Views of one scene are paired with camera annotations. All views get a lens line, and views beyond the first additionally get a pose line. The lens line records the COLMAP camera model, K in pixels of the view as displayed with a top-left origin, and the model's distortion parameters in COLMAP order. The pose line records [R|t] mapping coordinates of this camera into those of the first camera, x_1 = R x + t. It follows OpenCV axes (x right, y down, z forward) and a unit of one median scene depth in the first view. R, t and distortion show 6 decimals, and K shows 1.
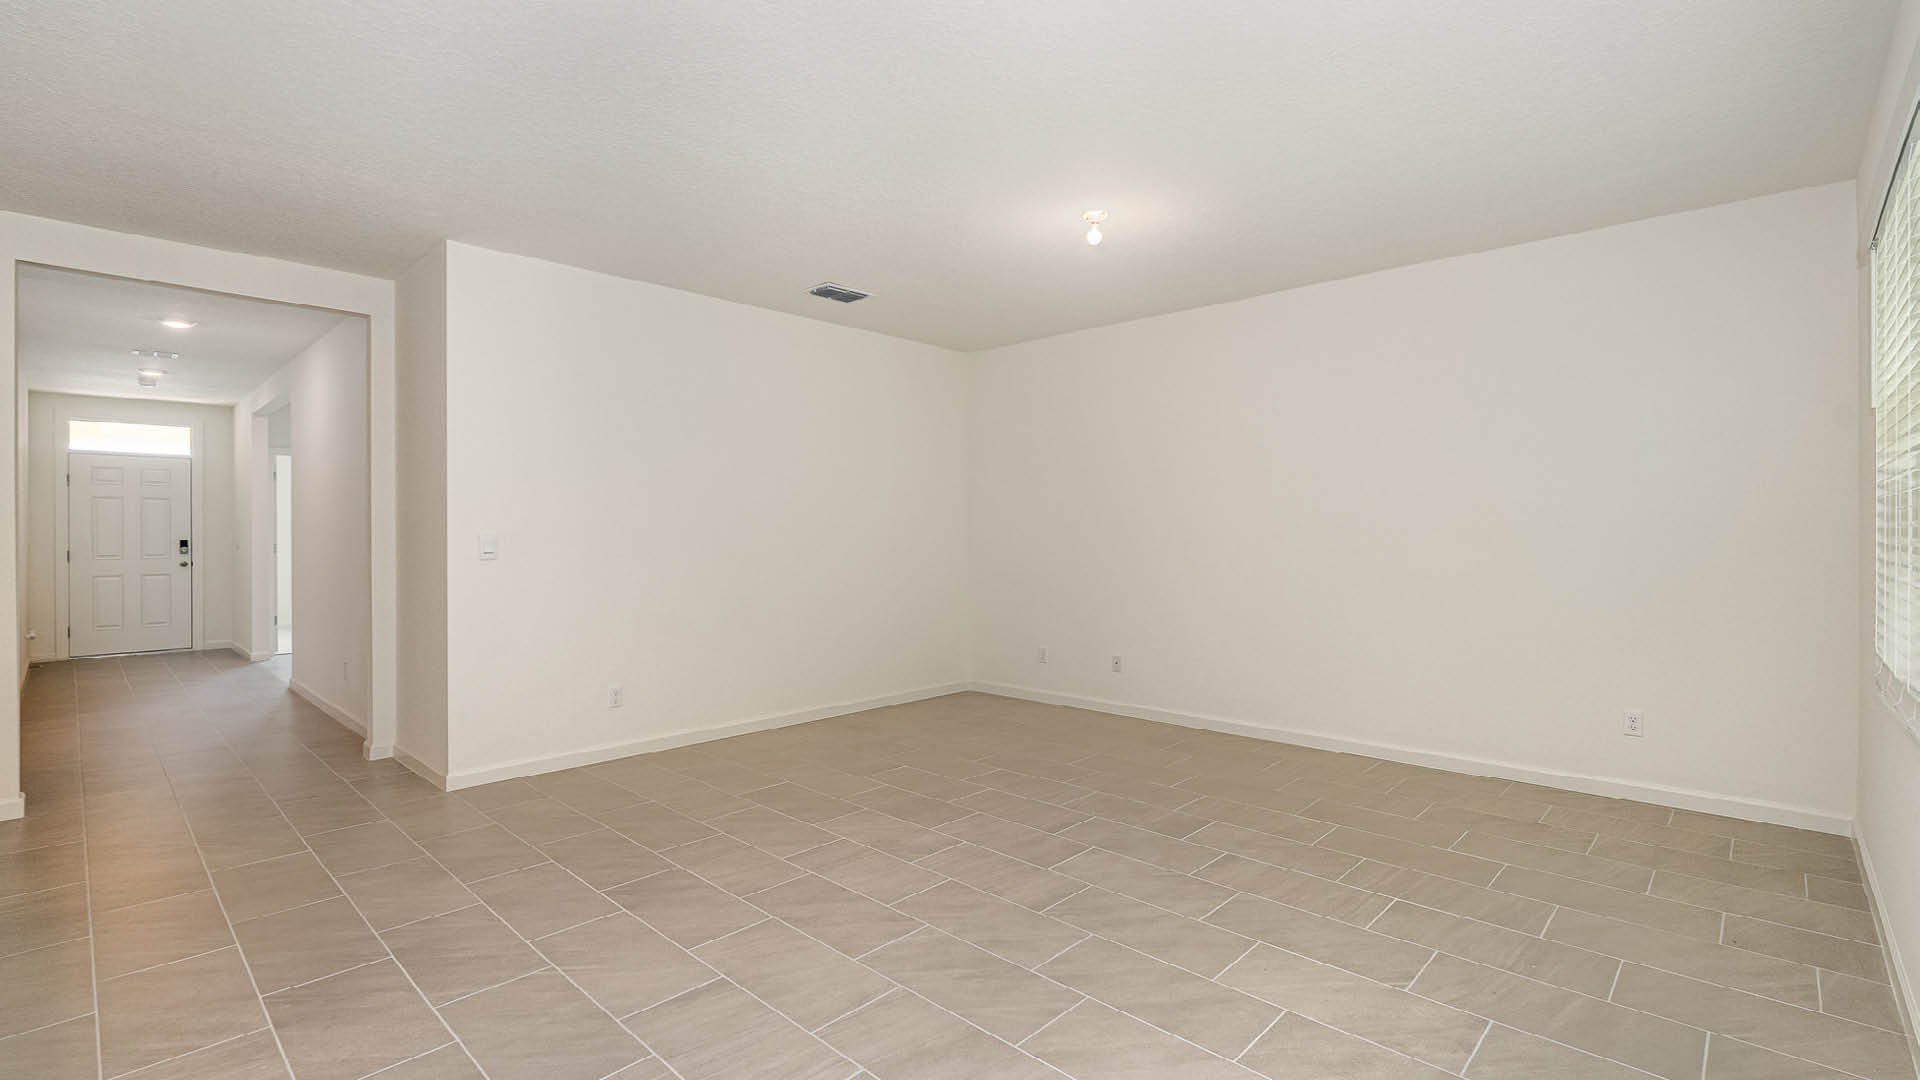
lens RADIAL K [[872.1, 0, 950.7], [0, 872.1, 533.9], [0, 0, 1]] dist [0.000332, -0.000106]
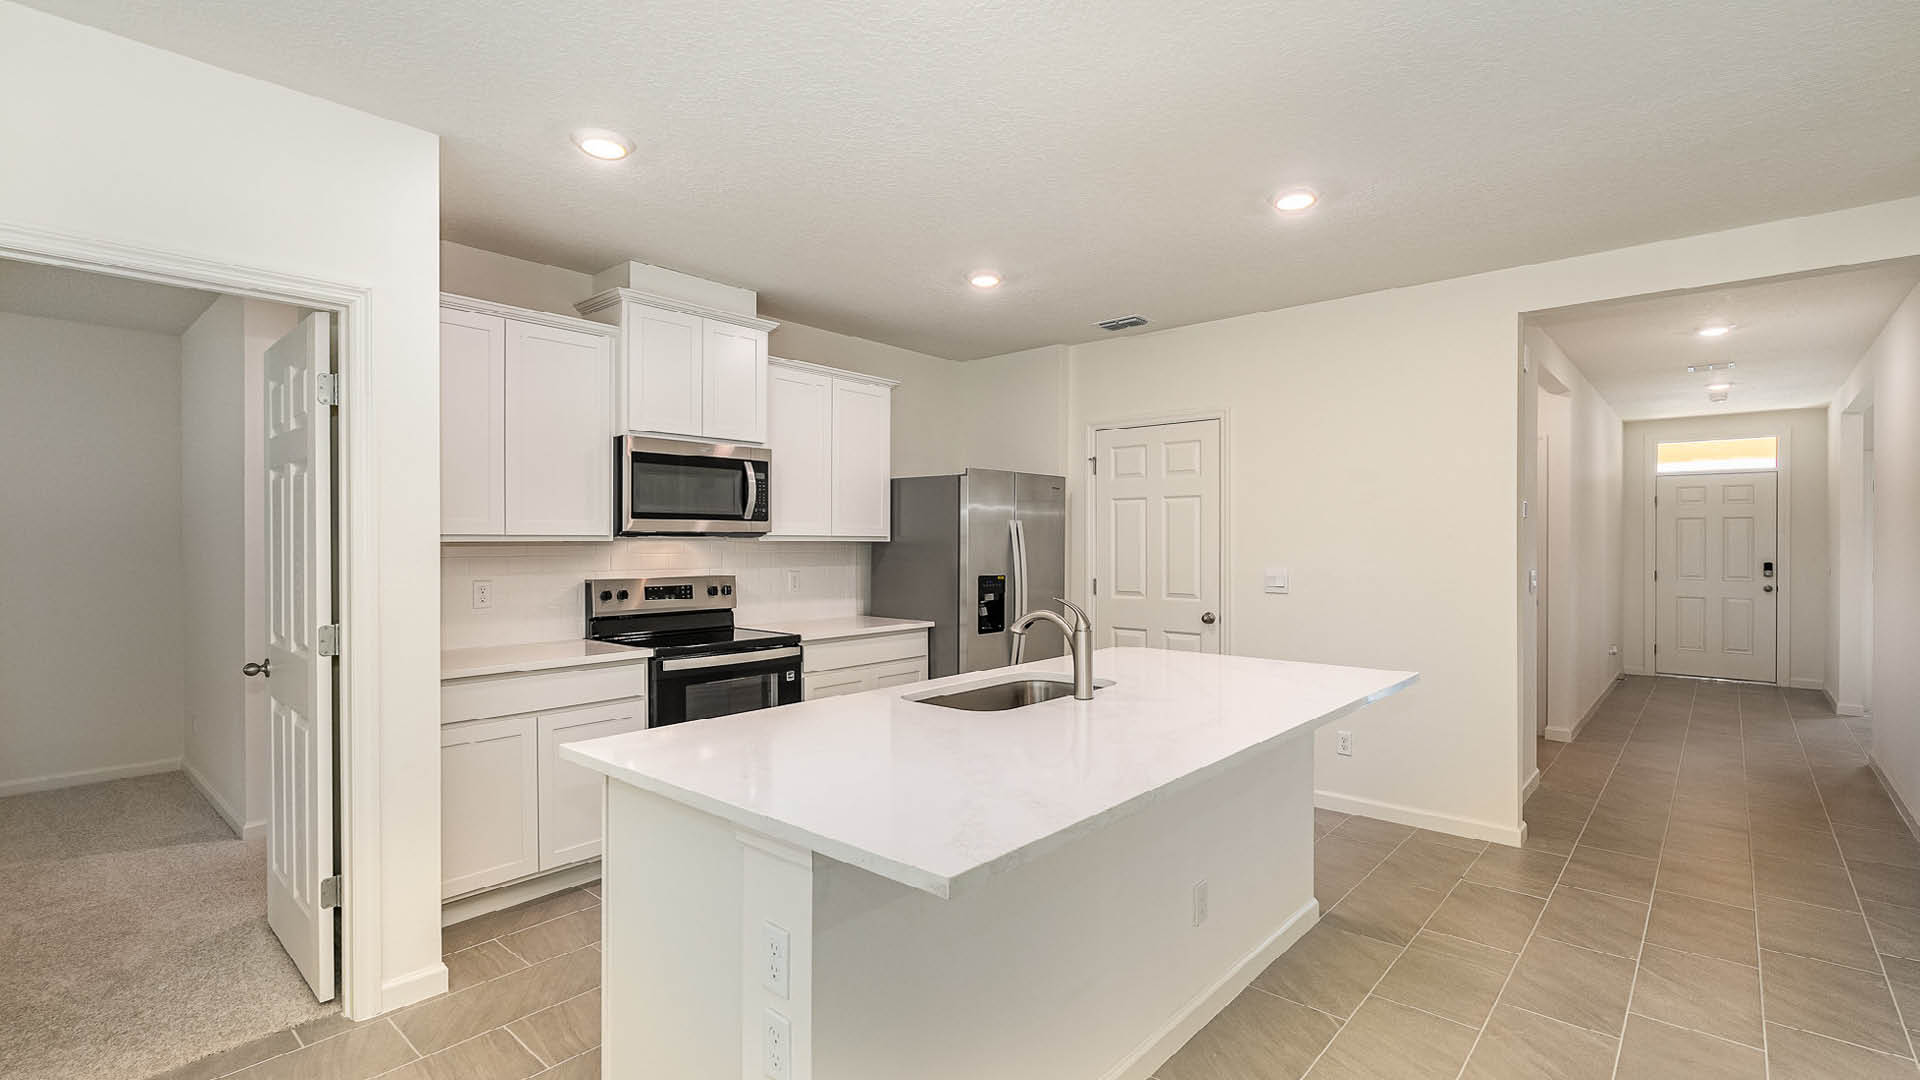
lens RADIAL K [[872.1, 0, 950.7], [0, 872.1, 533.9], [0, 0, 1]] dist [0.000332, -0.000106]
pose [[0.060880, -0.006288, -0.998125, -0.024627], [-0.003744, 0.999972, -0.006528, -0.014262], [0.998138, 0.004134, 0.060855, 0.099775]]
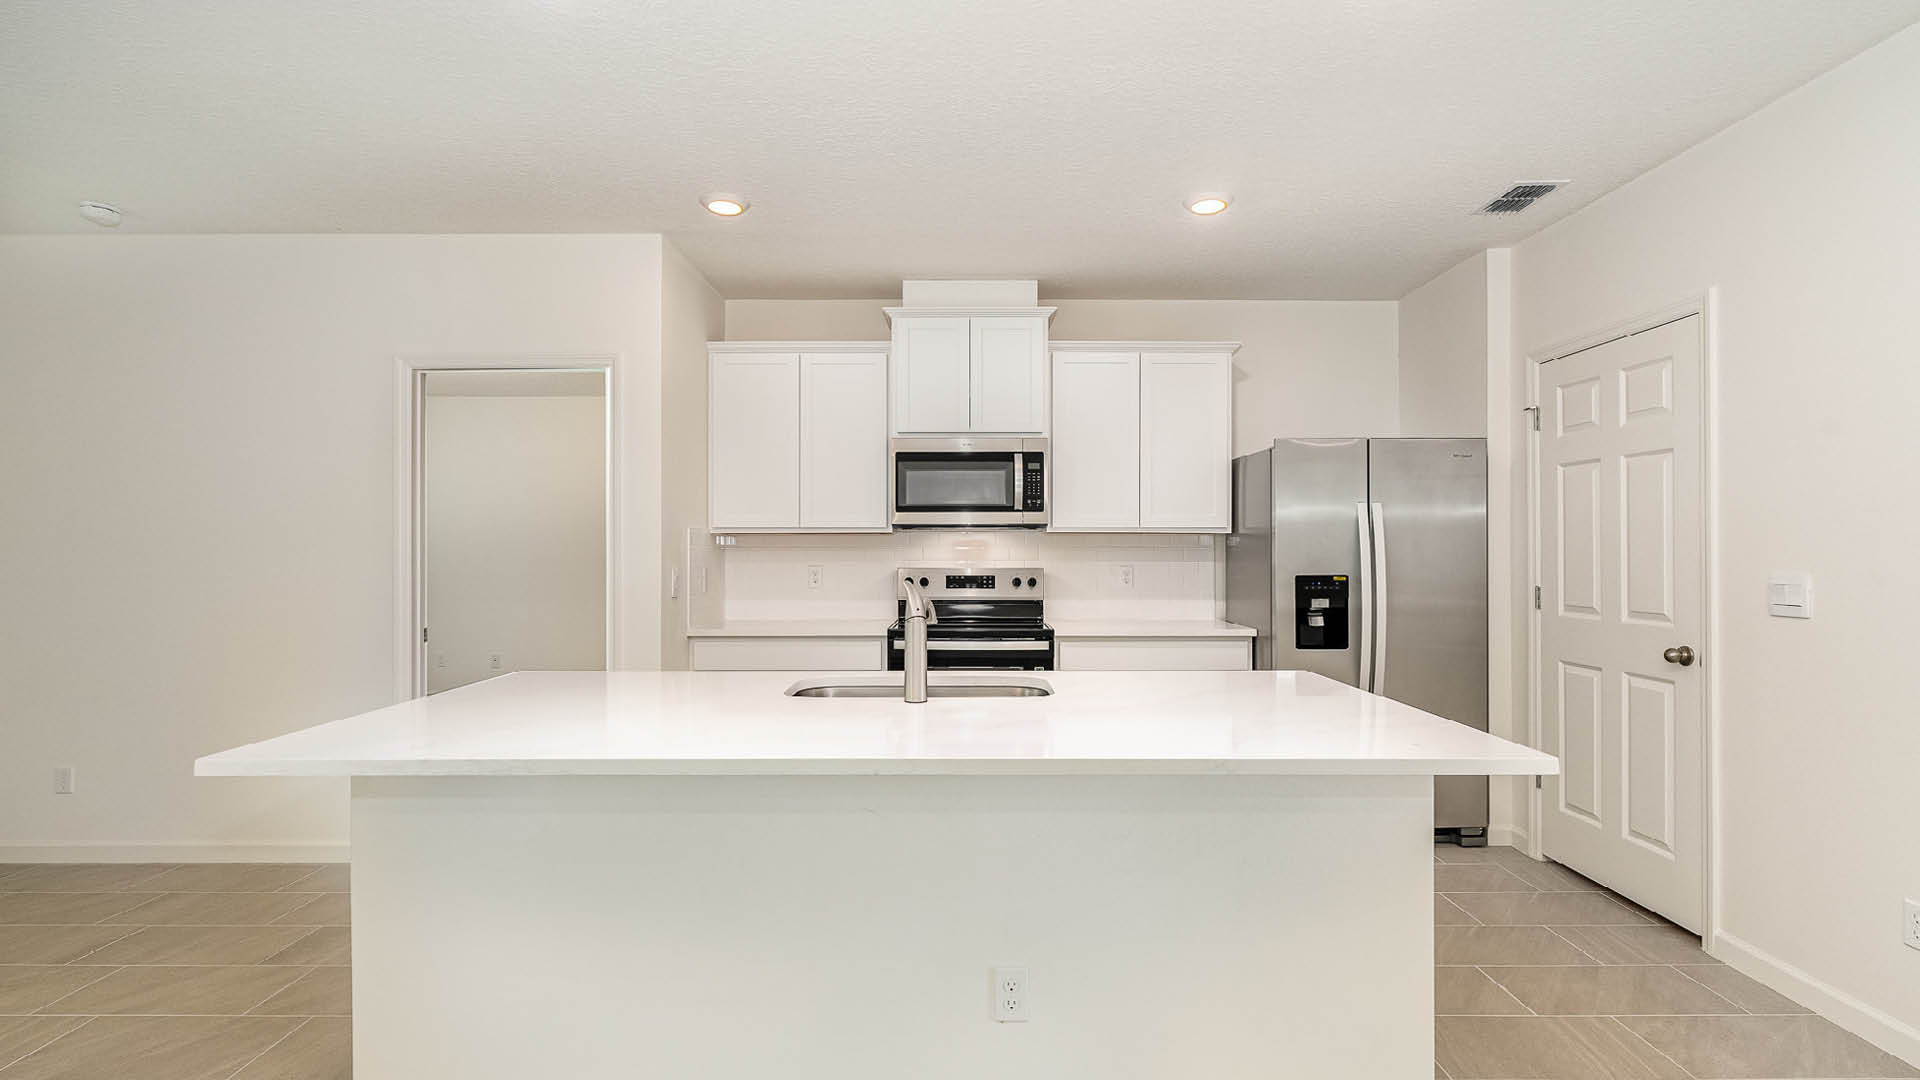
lens RADIAL K [[890.9, 0, 960.0], [0, 890.9, 540.0], [0, 0, 1]] dist [-0.002468, -0.000552]
pose [[-0.702759, -0.005442, -0.711407, -0.121941], [-0.001928, 0.999982, -0.005745, -0.007288], [0.711425, -0.002666, -0.702757, 0.299207]]
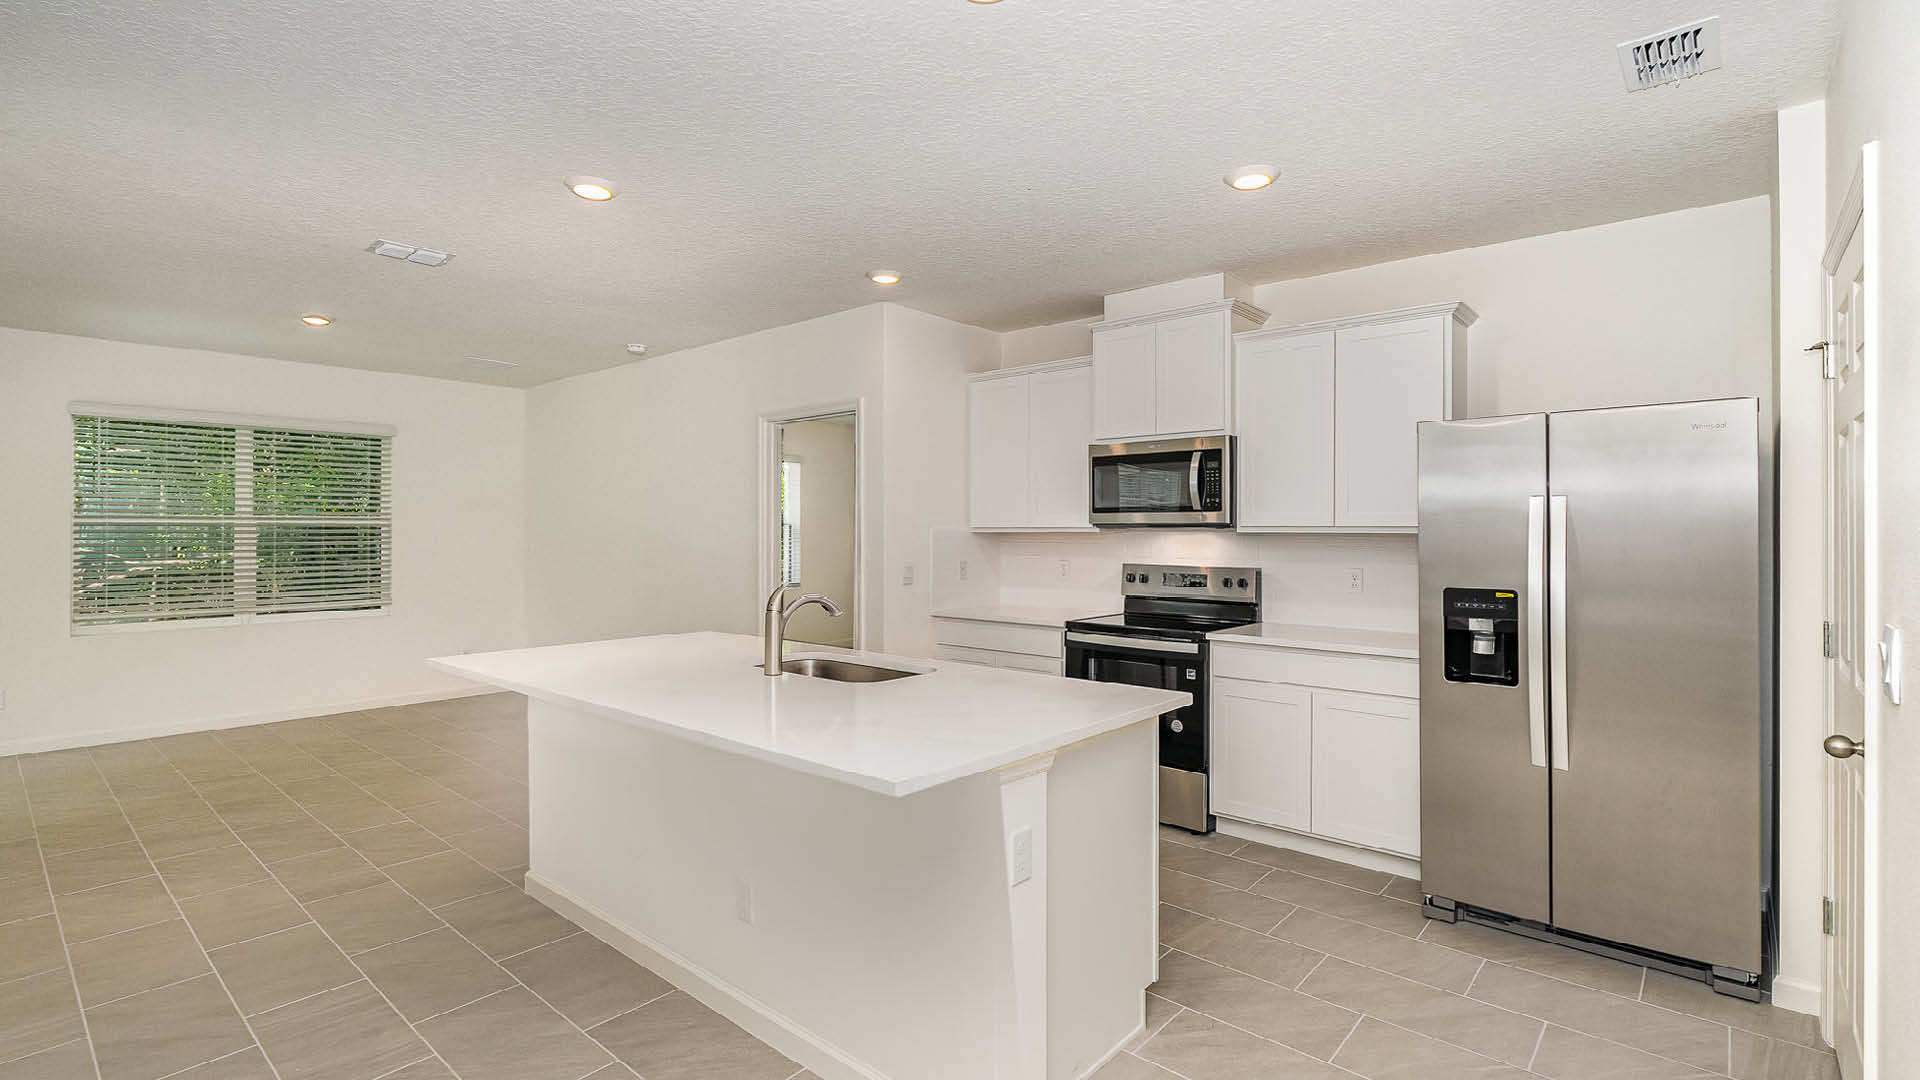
lens RADIAL K [[872.1, 0, 950.7], [0, 872.1, 533.9], [0, 0, 1]] dist [0.000332, -0.000106]
pose [[-0.997440, 0.002422, -0.071464, -0.292537], [0.001815, 0.999962, 0.008547, -0.016060], [0.071482, 0.008395, -0.997407, 0.417697]]
